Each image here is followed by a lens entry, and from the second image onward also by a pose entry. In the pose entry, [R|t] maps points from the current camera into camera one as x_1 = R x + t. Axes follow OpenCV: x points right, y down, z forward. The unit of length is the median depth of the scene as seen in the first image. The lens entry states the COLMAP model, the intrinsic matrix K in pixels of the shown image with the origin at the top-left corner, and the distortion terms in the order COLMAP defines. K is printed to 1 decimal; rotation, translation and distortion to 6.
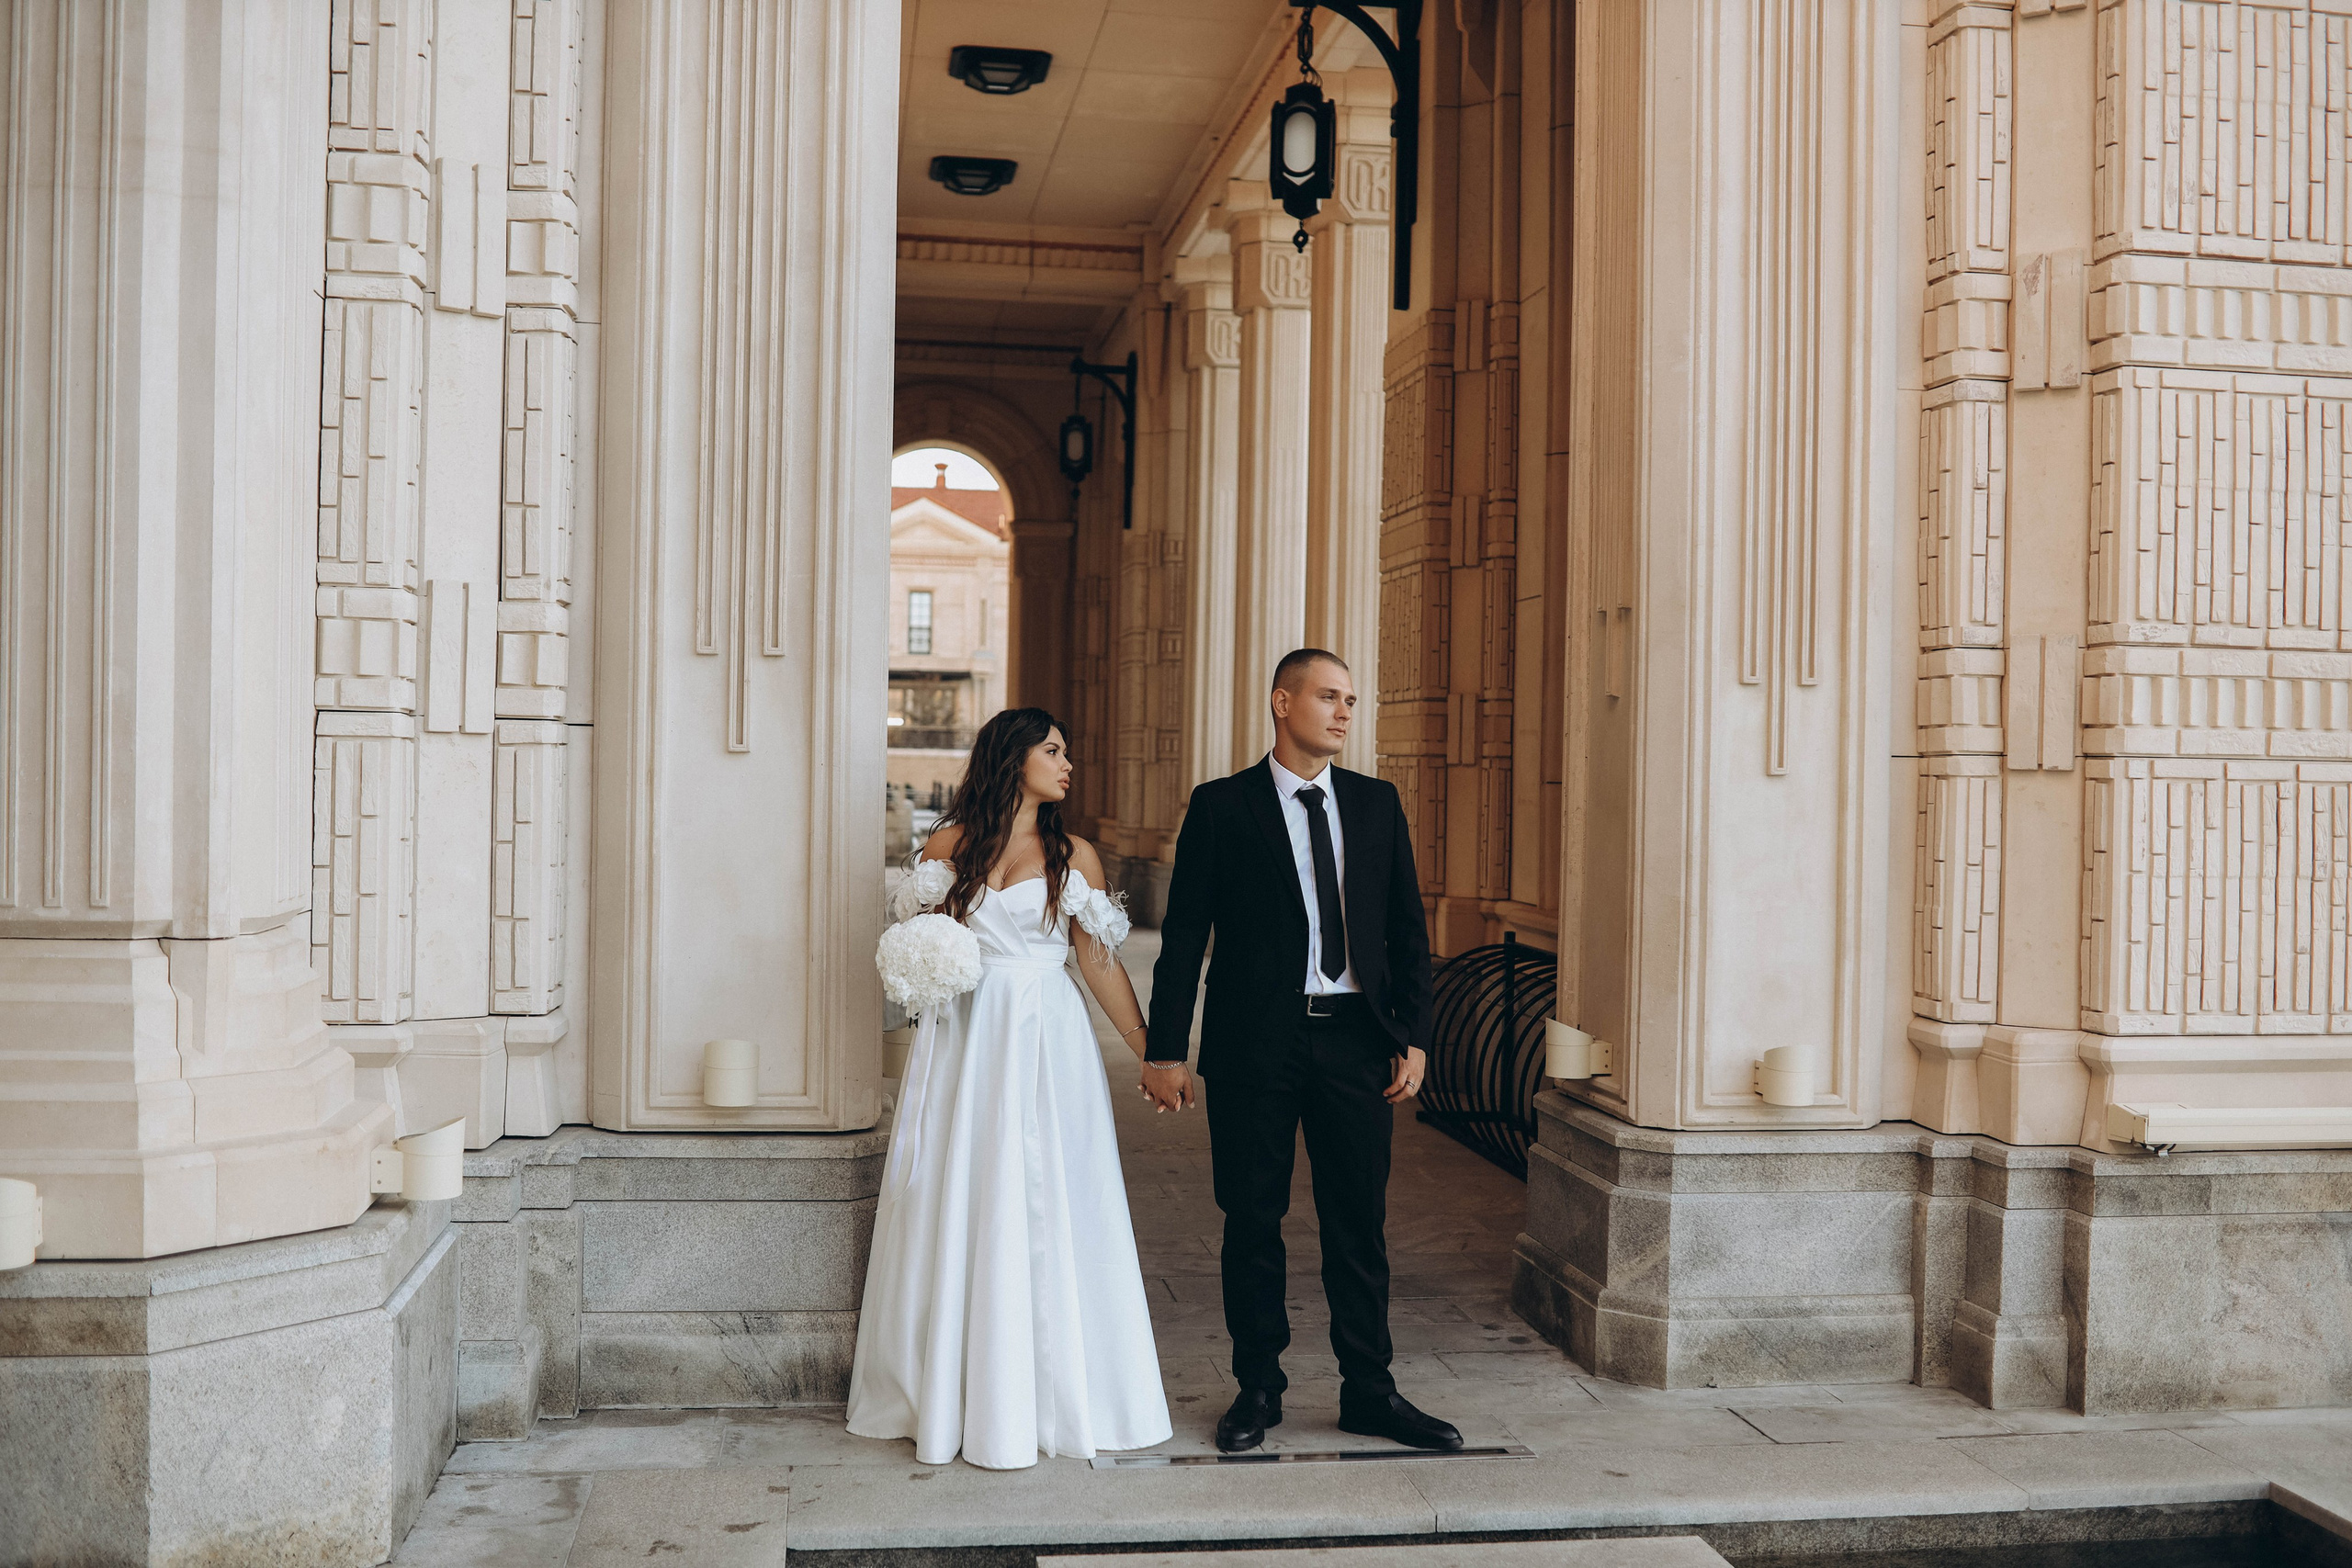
lens RADIAL K [[2298.7, 0, 1176.0], [0, 2298.7, 784.0], [0, 0, 1]] dist [-0.060438, 0.023052]
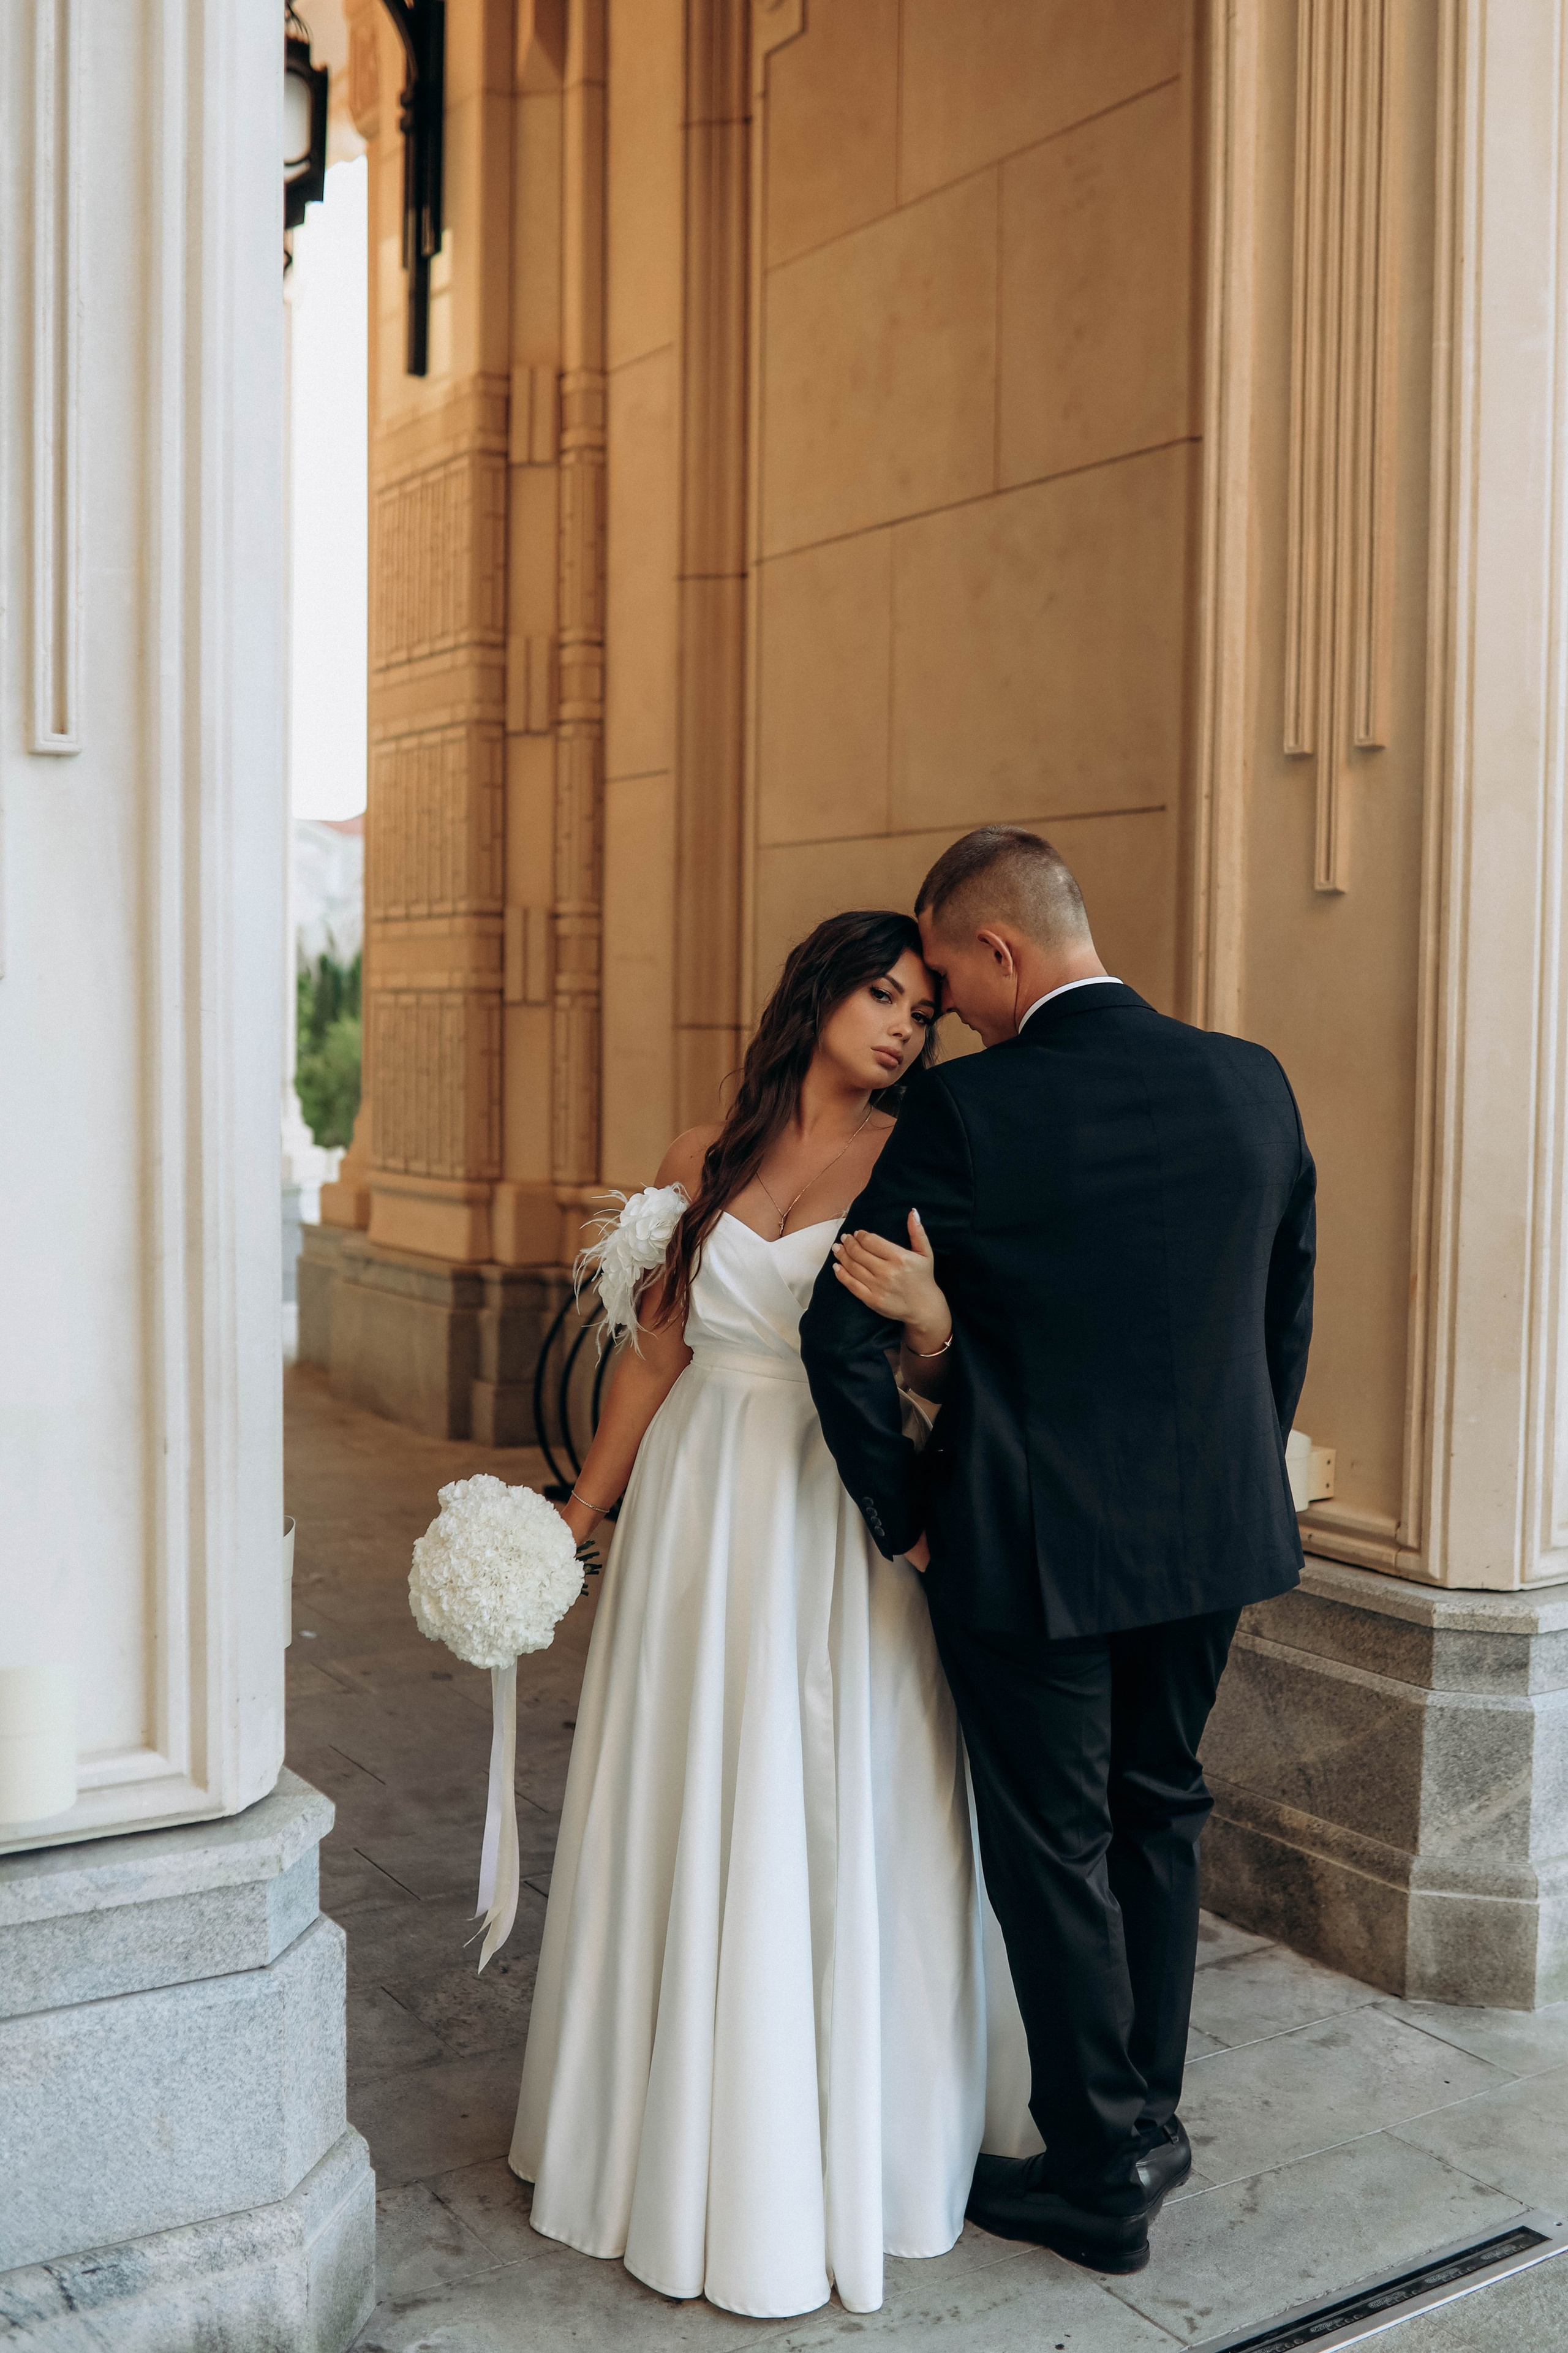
lens RADIAL K [[2367.4, 0, 784.0], [0, 2367.4, 1176.5], [0, 0, 1]] dist [-0.060872, 0.036020]
pose [[0.908472, -0.034675, 0.416505, -0.211162], [0.007387, 0.997729, 0.066950, -0.005162], [-0.417881, -0.057746, 0.906665, 0.480497]]
